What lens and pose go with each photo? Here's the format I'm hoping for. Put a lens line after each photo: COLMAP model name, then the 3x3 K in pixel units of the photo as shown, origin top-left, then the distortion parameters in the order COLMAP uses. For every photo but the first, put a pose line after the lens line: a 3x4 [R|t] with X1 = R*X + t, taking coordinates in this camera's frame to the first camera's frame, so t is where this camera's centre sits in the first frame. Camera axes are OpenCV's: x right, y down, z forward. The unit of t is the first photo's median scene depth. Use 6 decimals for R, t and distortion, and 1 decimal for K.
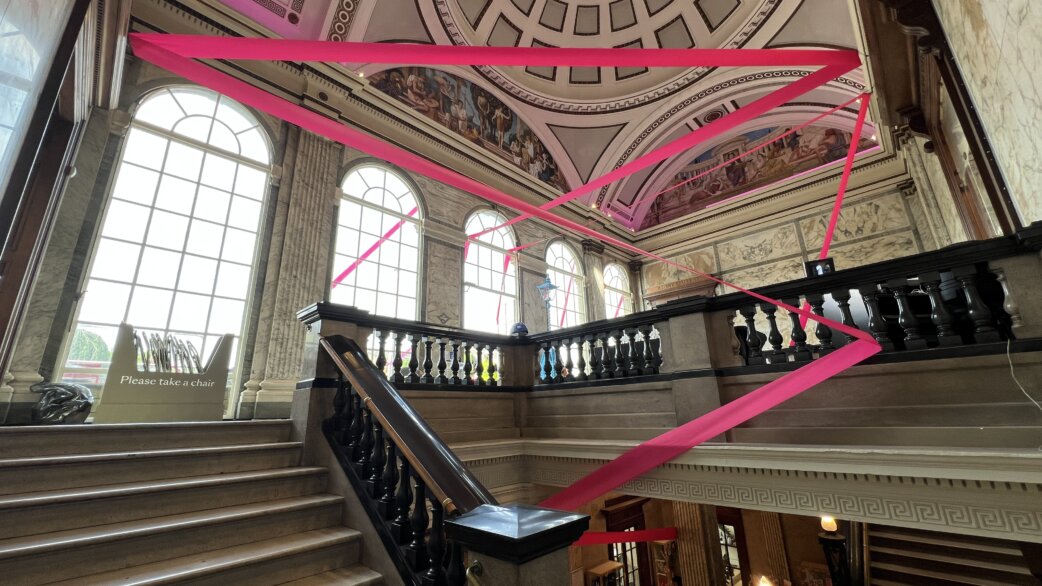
lens RADIAL K [[415.6, 0, 521.0], [0, 415.6, 293.0], [0, 0, 1]] dist [-0.000275, 0.000002]
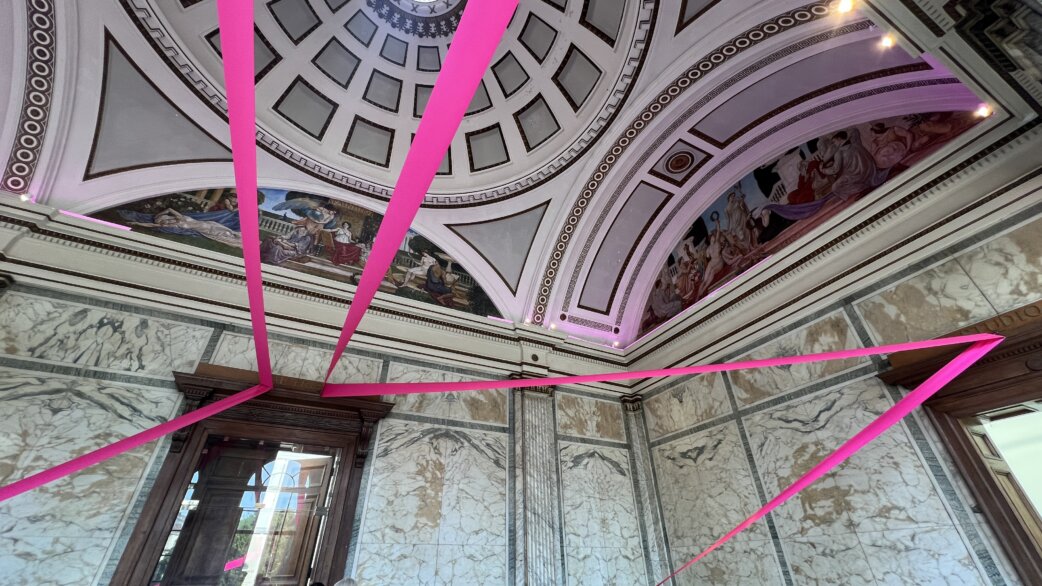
lens RADIAL K [[415.6, 0, 521.0], [0, 415.6, 293.0], [0, 0, 1]] dist [-0.000275, 0.000002]
pose [[0.947046, -0.166234, -0.274719, 0.375711], [0.074956, 0.946373, -0.314261, -0.044050], [0.312227, 0.277027, 0.908719, 0.390648]]
